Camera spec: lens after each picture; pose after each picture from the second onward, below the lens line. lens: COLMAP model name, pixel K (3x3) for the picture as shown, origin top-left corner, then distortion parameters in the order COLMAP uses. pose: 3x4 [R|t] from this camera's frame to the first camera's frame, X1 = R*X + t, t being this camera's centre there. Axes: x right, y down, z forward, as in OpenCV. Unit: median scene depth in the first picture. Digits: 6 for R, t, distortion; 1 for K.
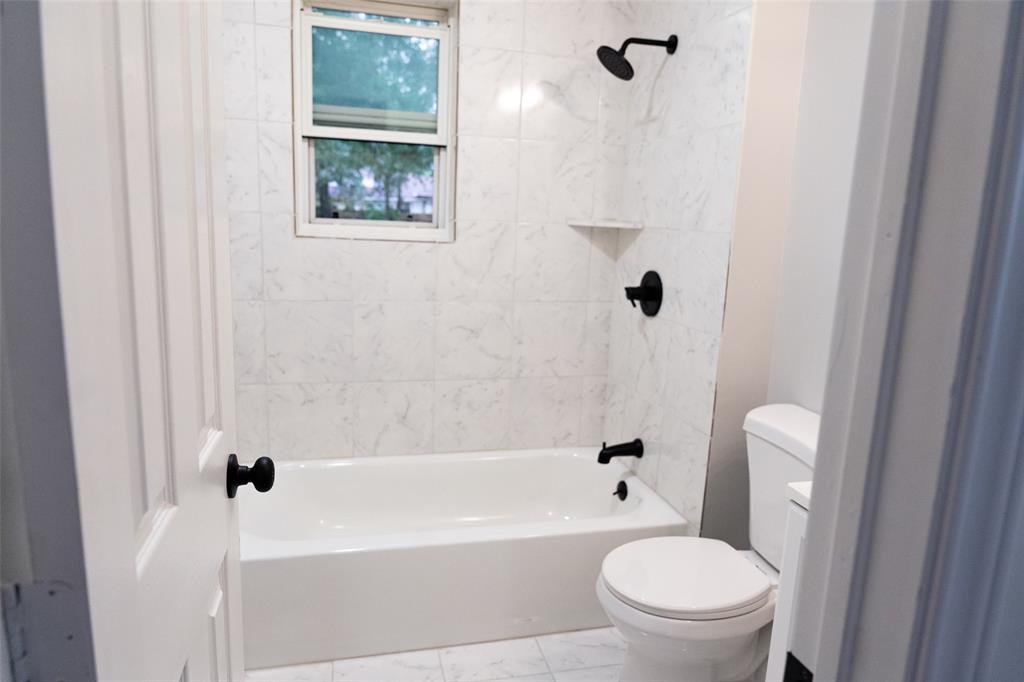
lens RADIAL K [[681.8, 0, 512.2], [0, 681.8, 343.5], [0, 0, 1]] dist [-0.007191, 0.000774]
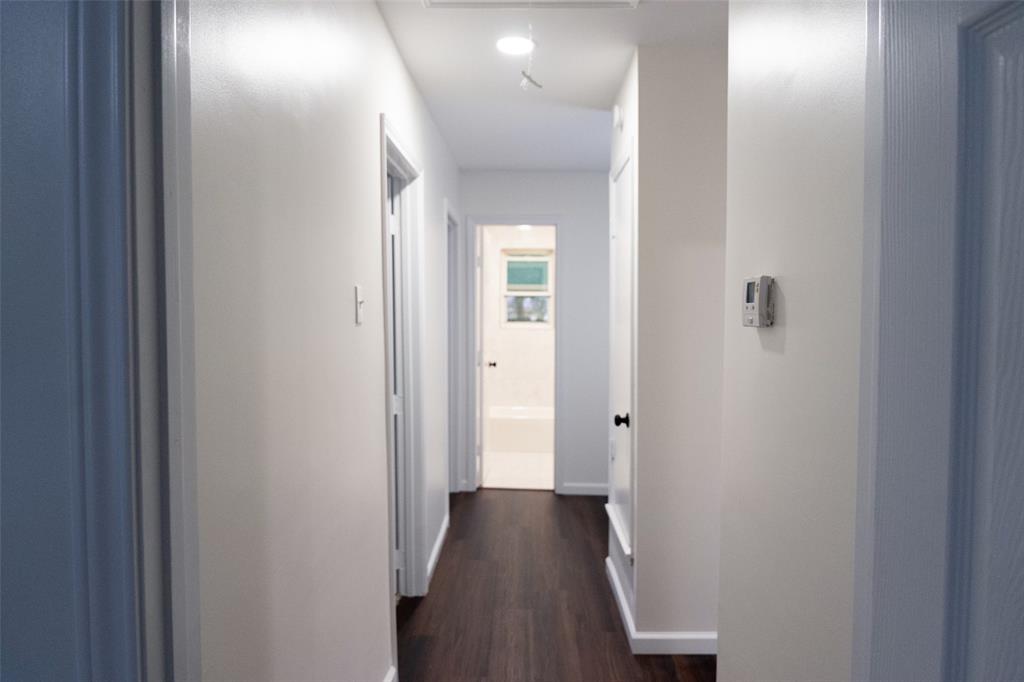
lens RADIAL K [[681.8, 0, 512.2], [0, 681.8, 336.5], [0, 0, 1]] dist [-0.007191, 0.000774]
pose [[0.959851, -0.026588, -0.279248, 0.573596], [-0.020088, 0.986427, -0.162970, 0.371052], [0.279790, 0.162036, 0.946288, -1.838195]]
